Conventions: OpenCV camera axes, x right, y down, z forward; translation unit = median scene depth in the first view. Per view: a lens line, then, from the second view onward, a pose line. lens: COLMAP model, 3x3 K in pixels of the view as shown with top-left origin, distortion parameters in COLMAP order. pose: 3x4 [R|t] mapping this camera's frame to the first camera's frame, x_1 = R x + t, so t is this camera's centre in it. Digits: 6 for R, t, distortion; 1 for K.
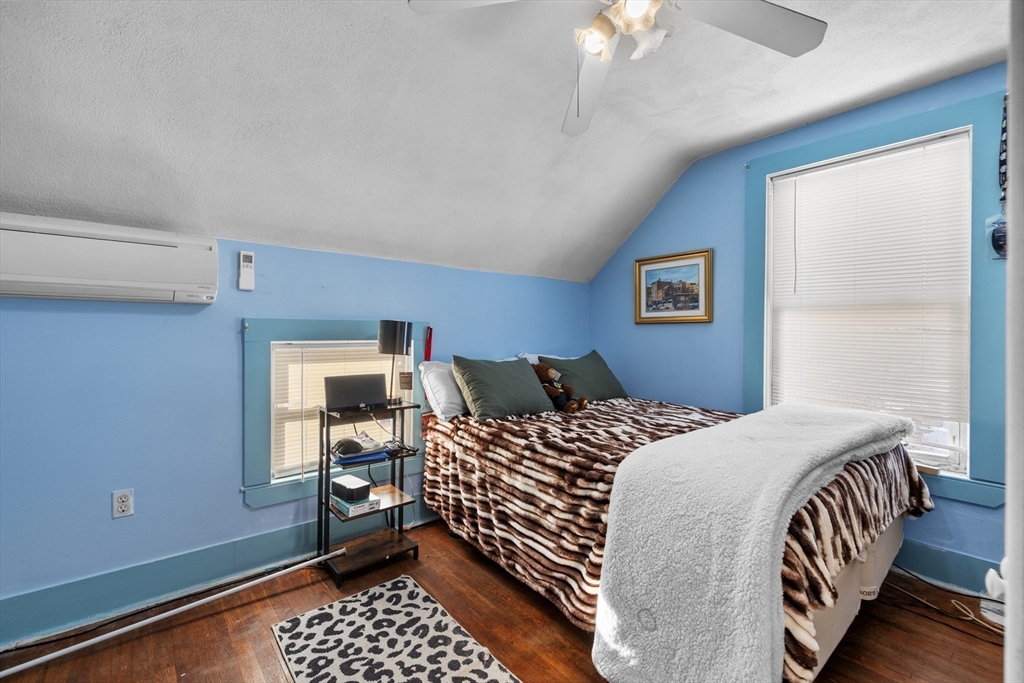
lens RADIAL K [[430.9, 0, 506.3], [0, 430.9, 335.5], [0, 0, 1]] dist [-0.001364, -0.000091]
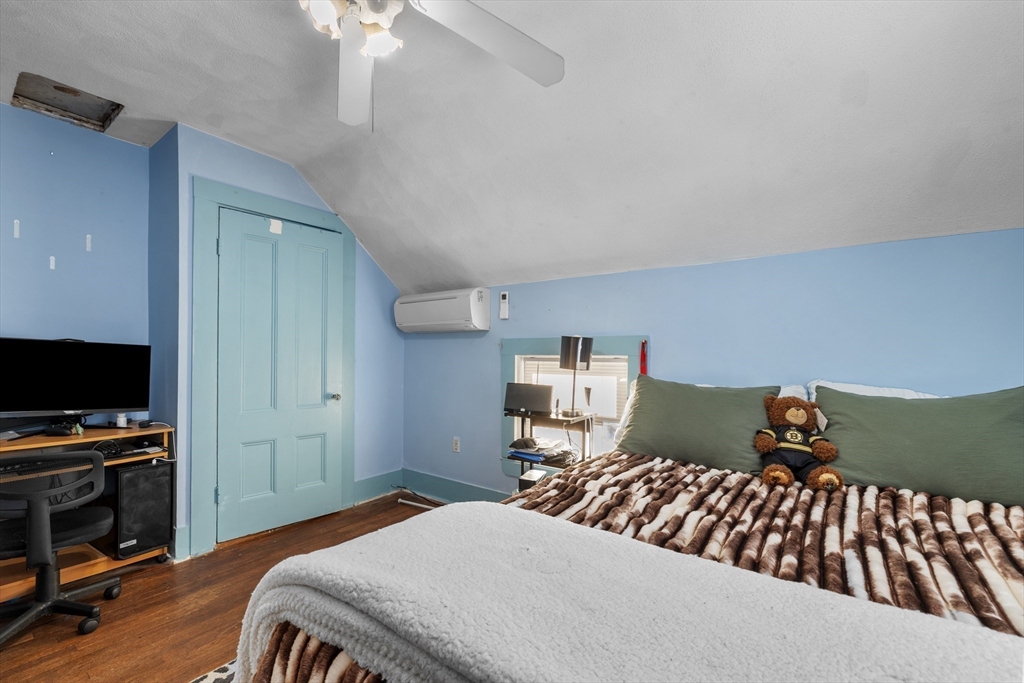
lens RADIAL K [[430.9, 0, 507.2], [0, 430.9, 348.8], [0, 0, 1]] dist [-0.001364, -0.000091]
pose [[0.247358, -0.009360, -0.968879, 0.758291], [-0.001799, 0.999947, -0.010119, 0.006843], [0.968923, 0.004246, 0.247328, 0.635667]]
